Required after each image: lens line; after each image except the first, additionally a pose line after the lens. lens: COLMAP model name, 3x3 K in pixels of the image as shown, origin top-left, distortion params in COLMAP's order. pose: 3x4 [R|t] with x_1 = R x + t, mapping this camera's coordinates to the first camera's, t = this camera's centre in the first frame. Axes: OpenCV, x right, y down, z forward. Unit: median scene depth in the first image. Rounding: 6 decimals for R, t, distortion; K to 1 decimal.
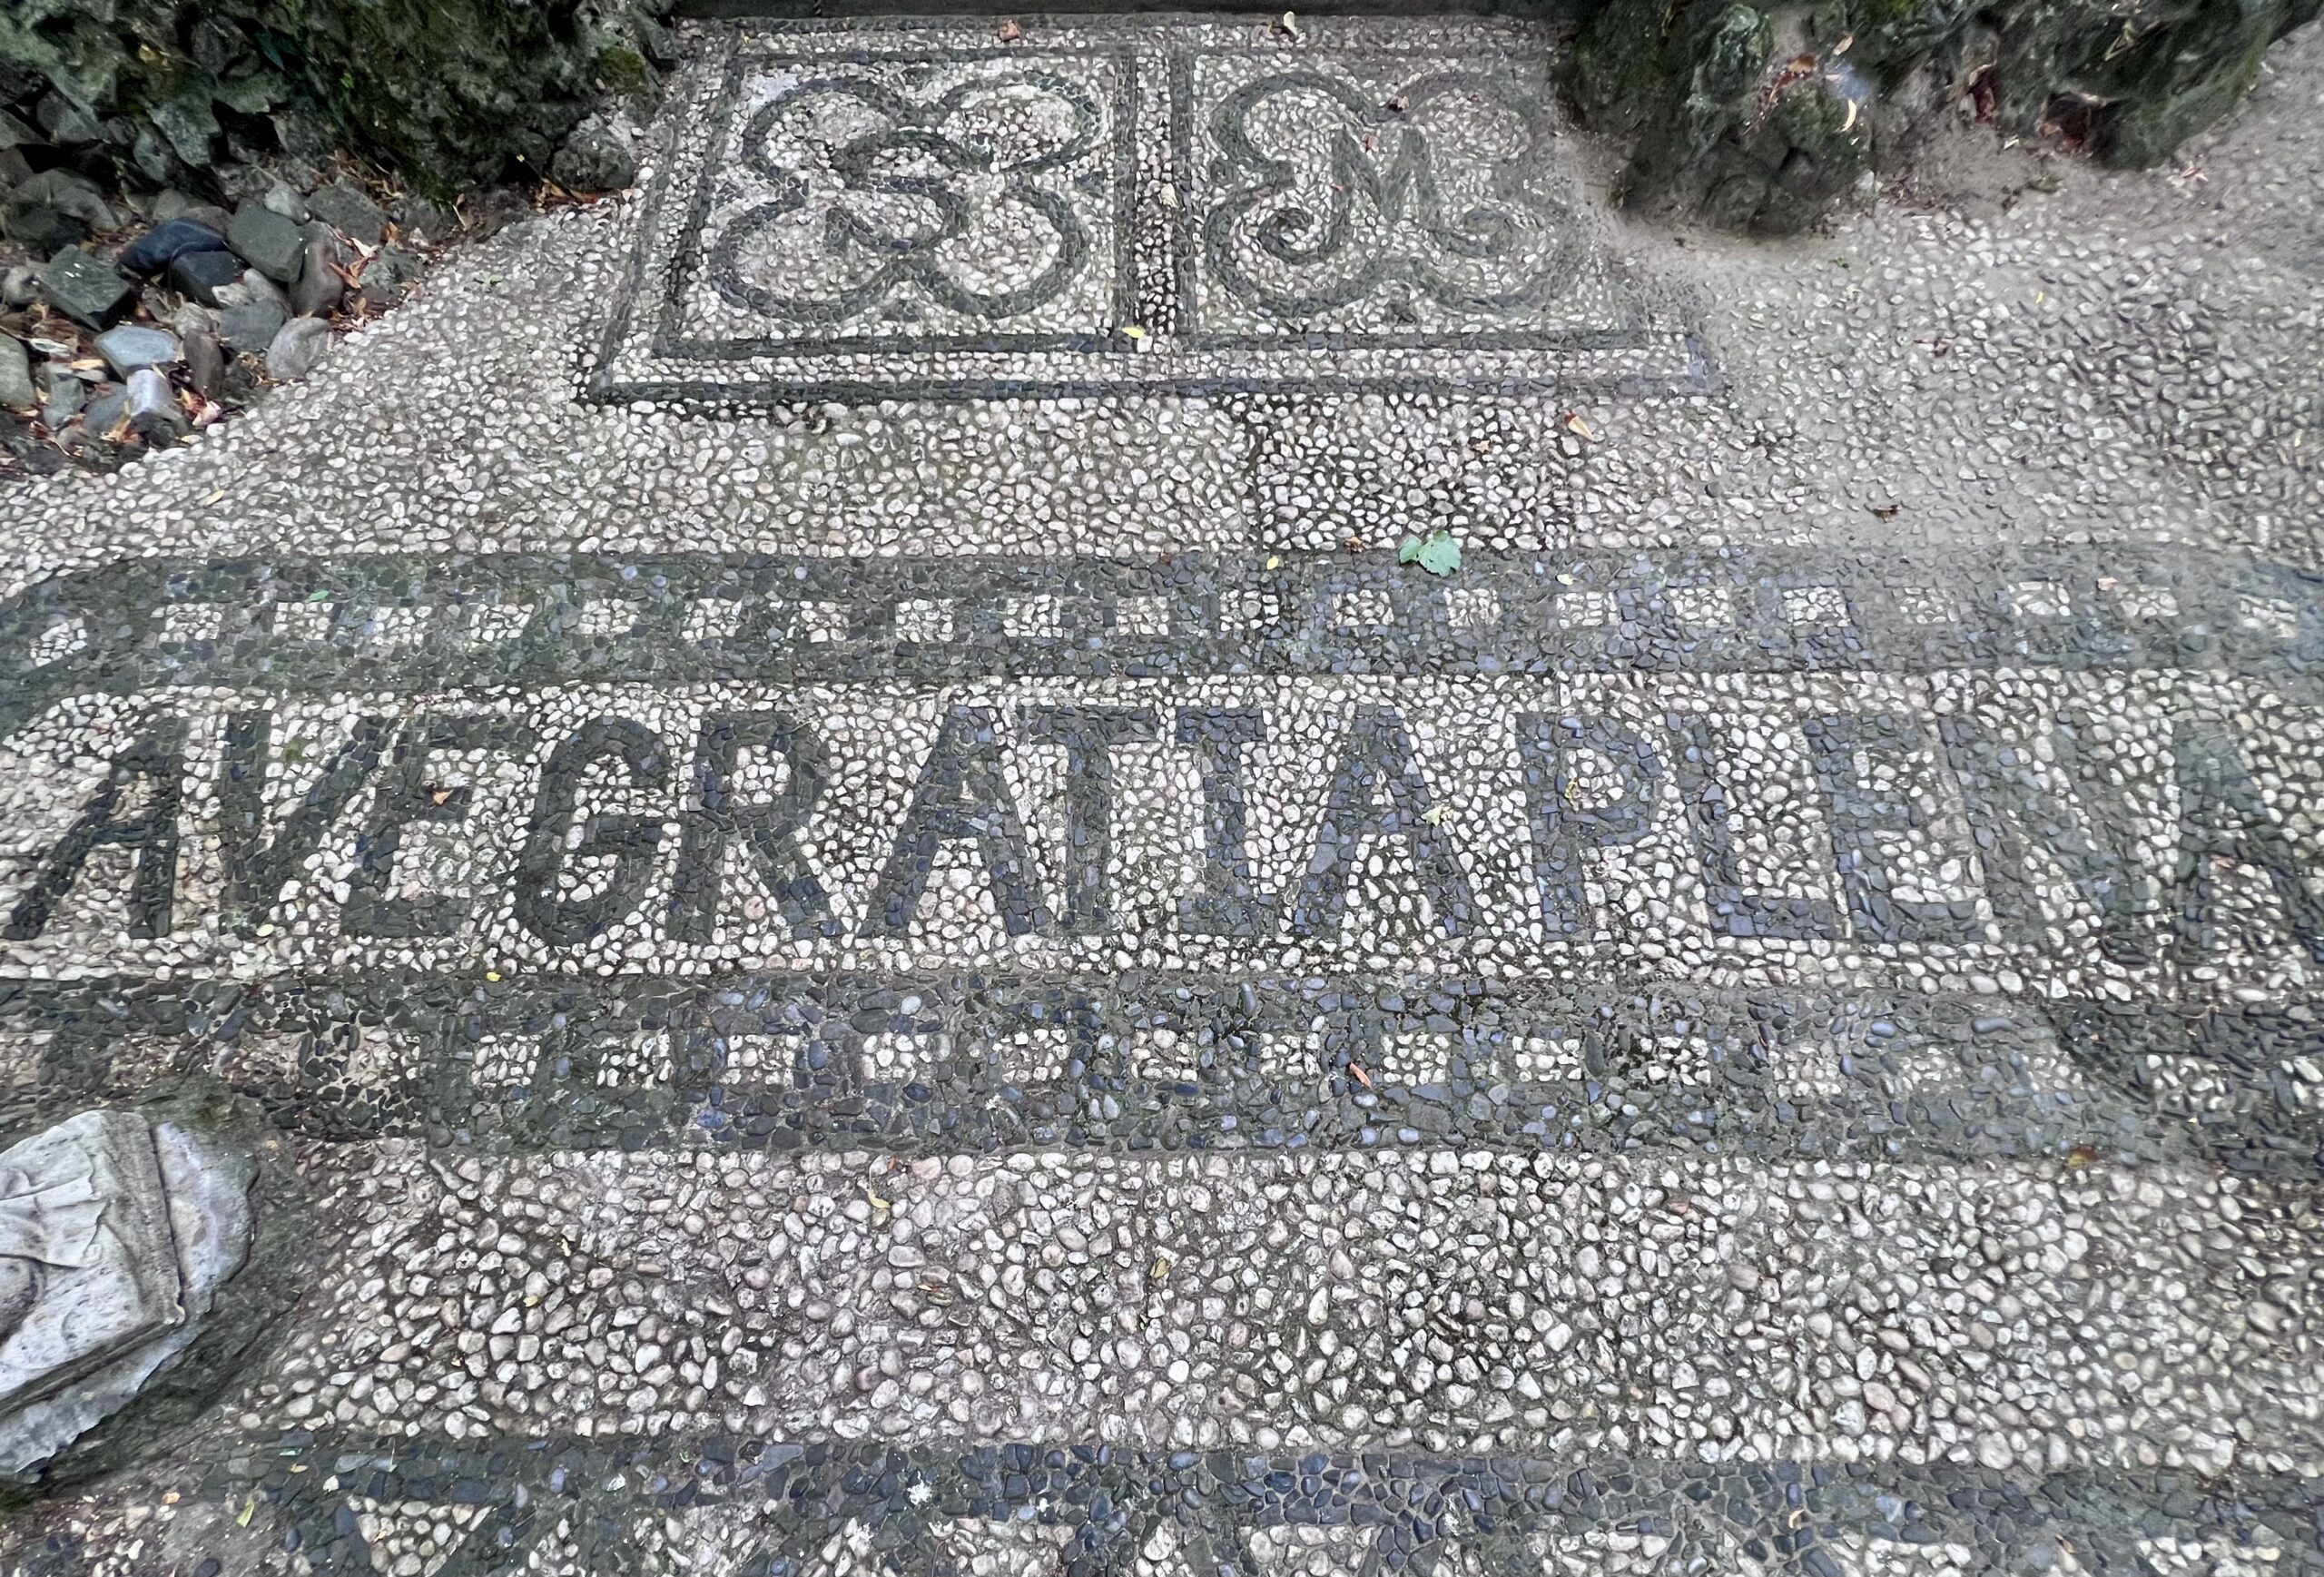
lens RADIAL K [[901.1, 0, 1213.9], [0, 901.1, 855.5], [0, 0, 1]] dist [-0.001510, 0.000147]
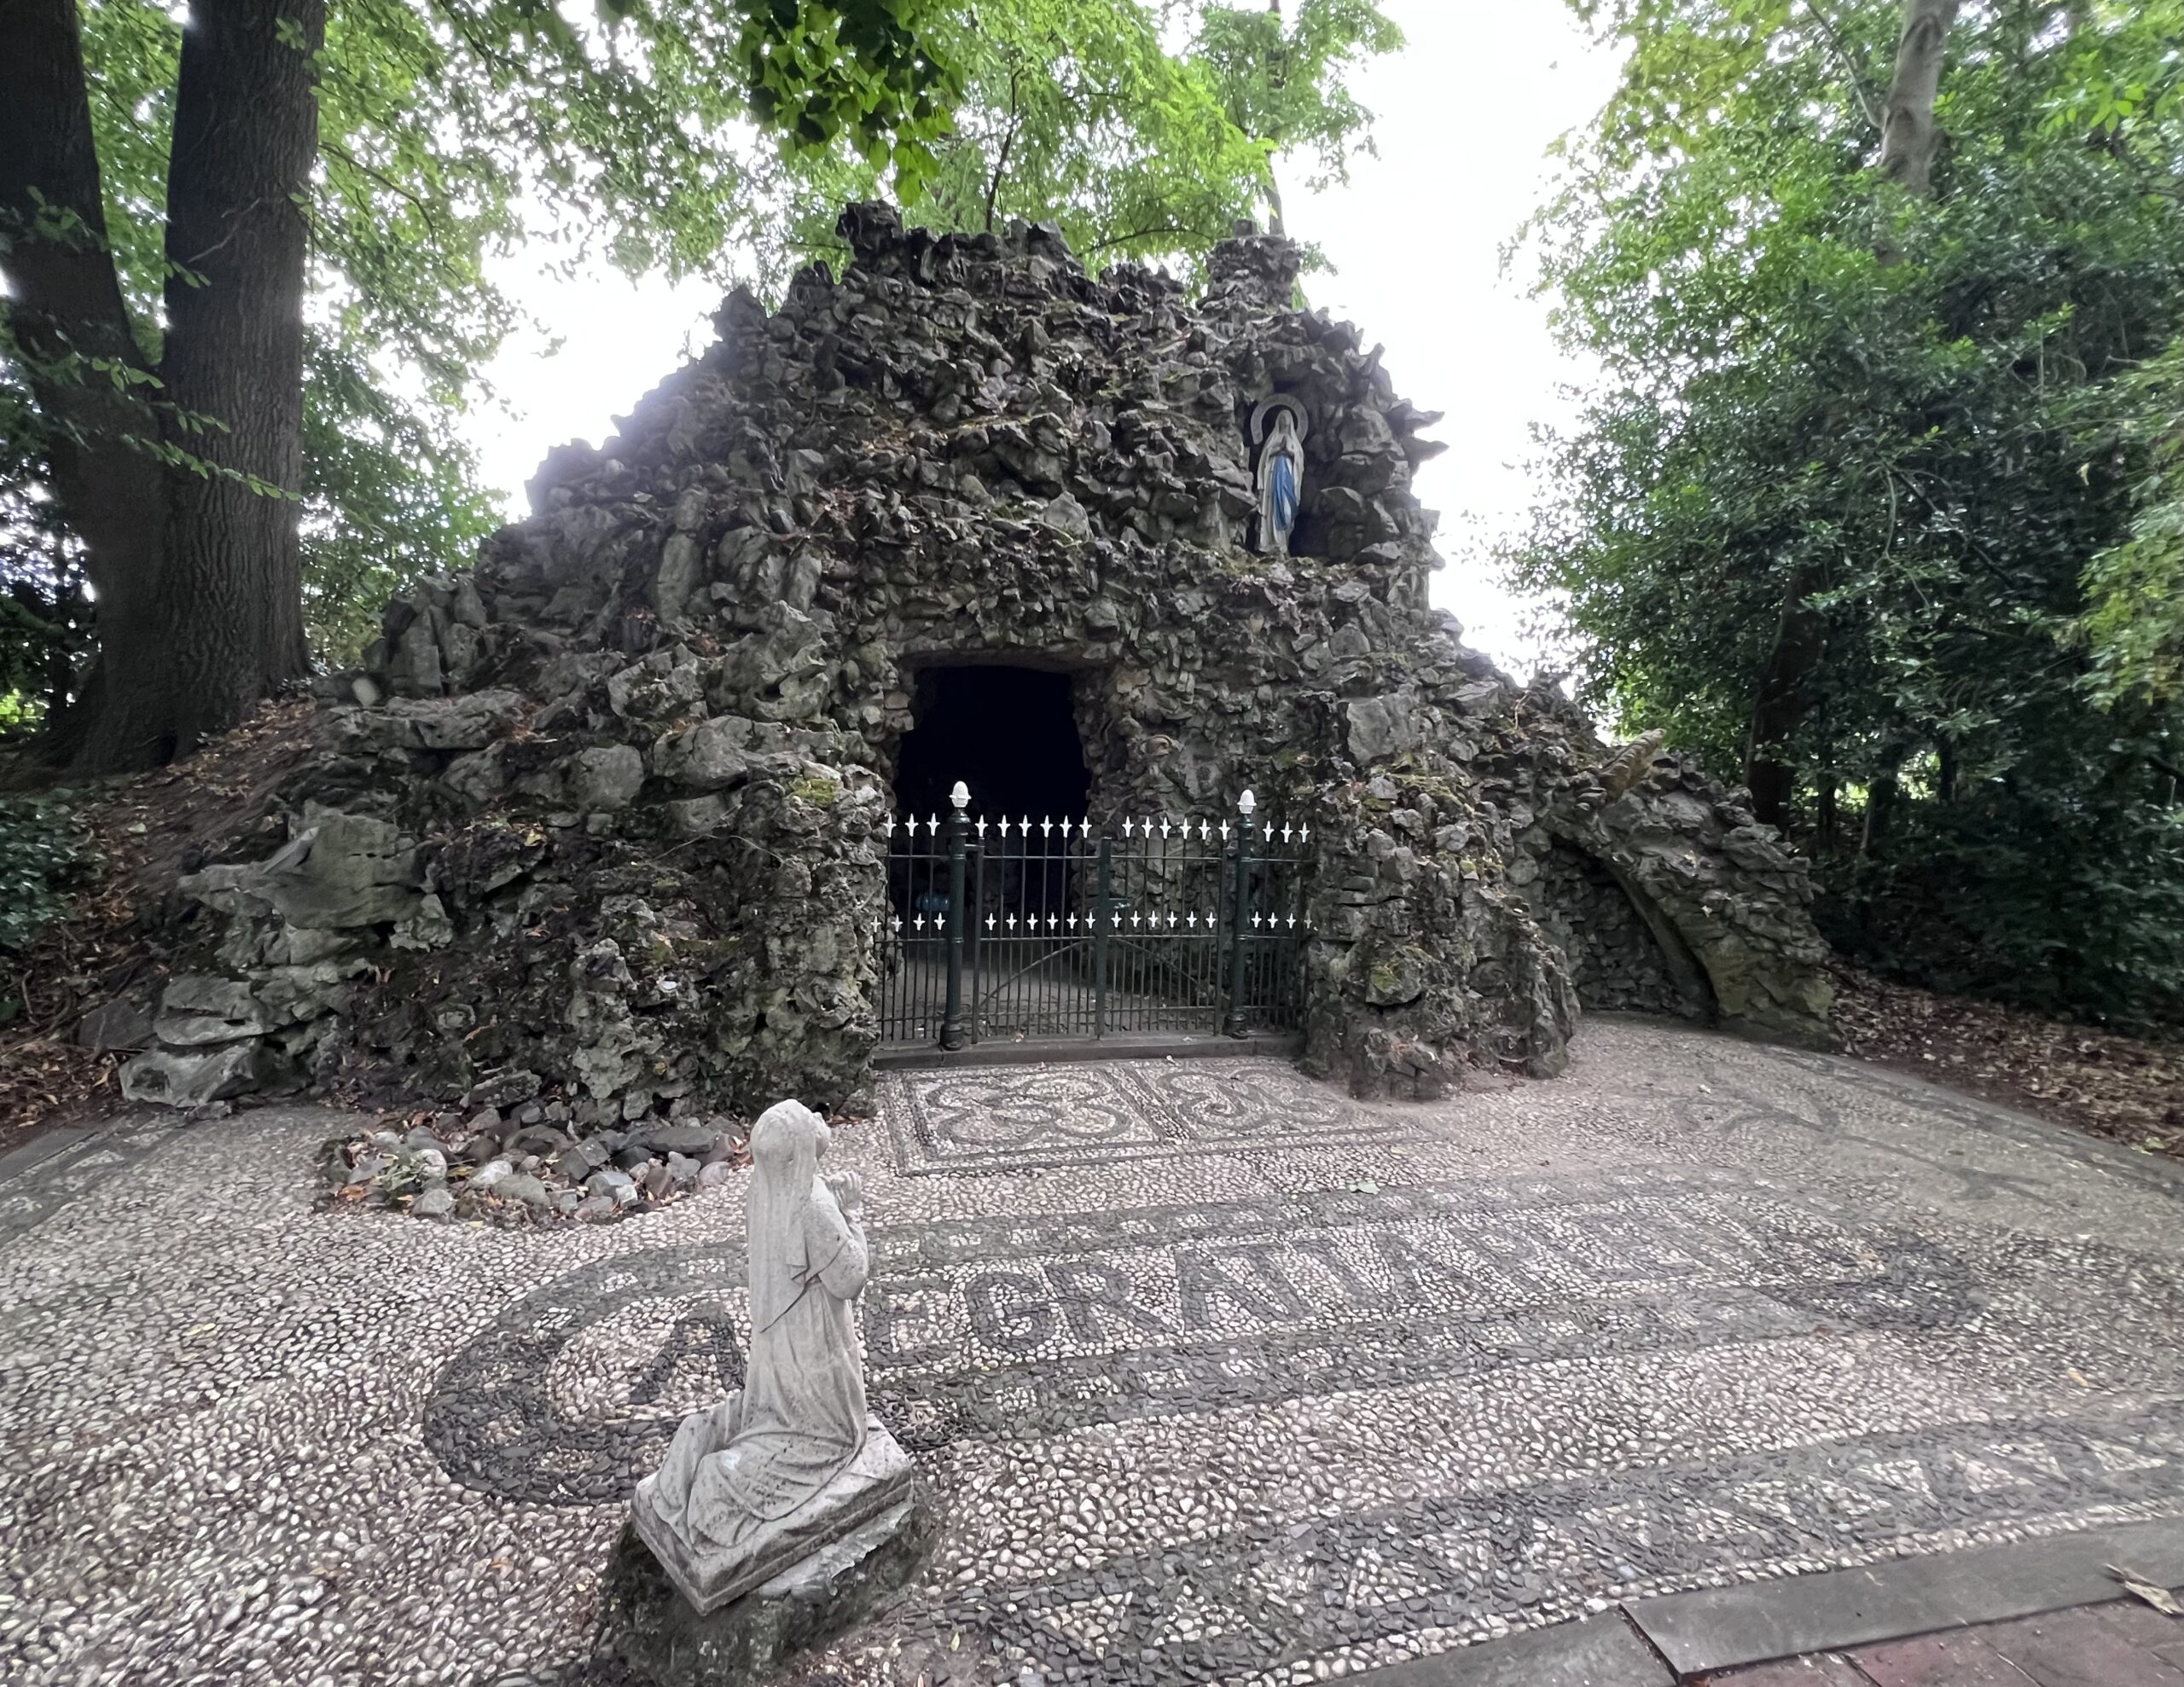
lens RADIAL K [[1026.0, 0, 1091.3], [0, 1026.0, 842.8], [0, 0, 1]] dist [-0.002348, -0.000095]
pose [[0.963410, 0.022976, 0.267045, -0.973232], [0.231470, 0.431017, -0.872150, 1.185181], [-0.135139, 0.902051, 0.409928, -0.544715]]
